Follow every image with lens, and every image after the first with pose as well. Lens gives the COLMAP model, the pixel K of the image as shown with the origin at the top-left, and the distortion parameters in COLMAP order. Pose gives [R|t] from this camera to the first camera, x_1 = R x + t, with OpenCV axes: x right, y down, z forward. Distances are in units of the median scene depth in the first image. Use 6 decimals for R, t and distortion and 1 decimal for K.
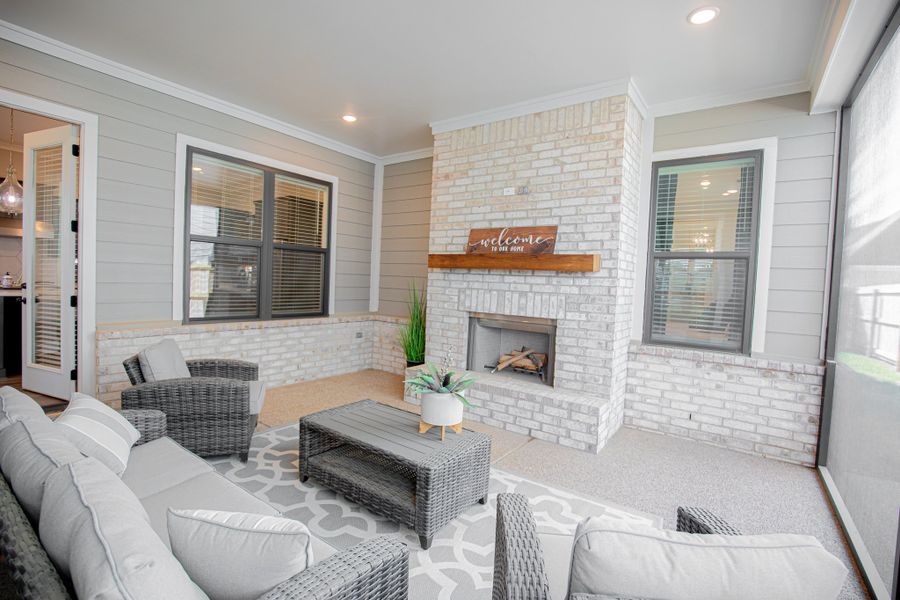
lens RADIAL K [[411.0, 0, 448.0], [0, 411.0, 298.6], [0, 0, 1]] dist [-0.023889, -0.000314]
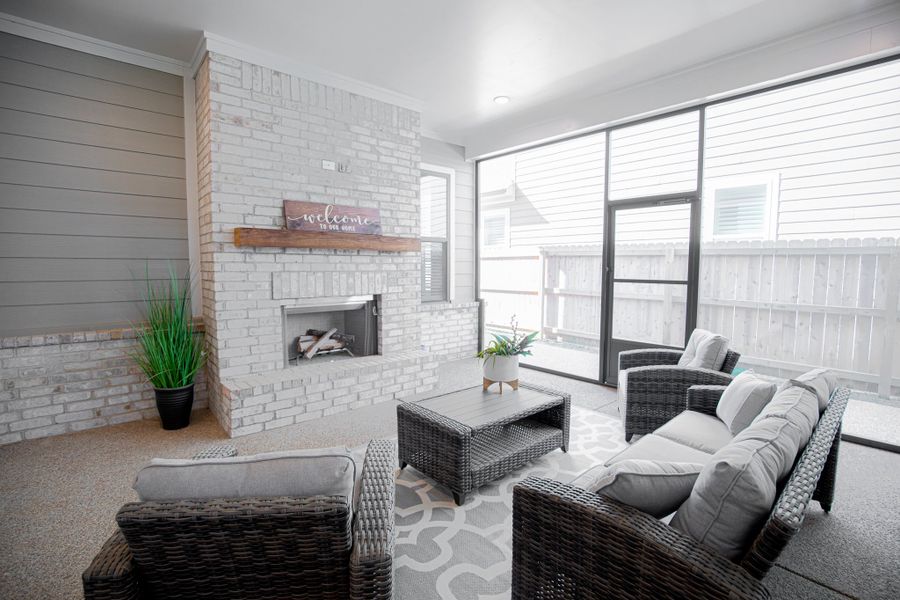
lens RADIAL K [[411.0, 0, 448.3], [0, 411.0, 299.1], [0, 0, 1]] dist [-0.023889, -0.000314]
pose [[0.235781, -0.120067, 0.964360, -0.752738], [0.047175, 0.992583, 0.112047, -0.051586], [-0.970660, 0.019075, 0.239696, 0.535241]]
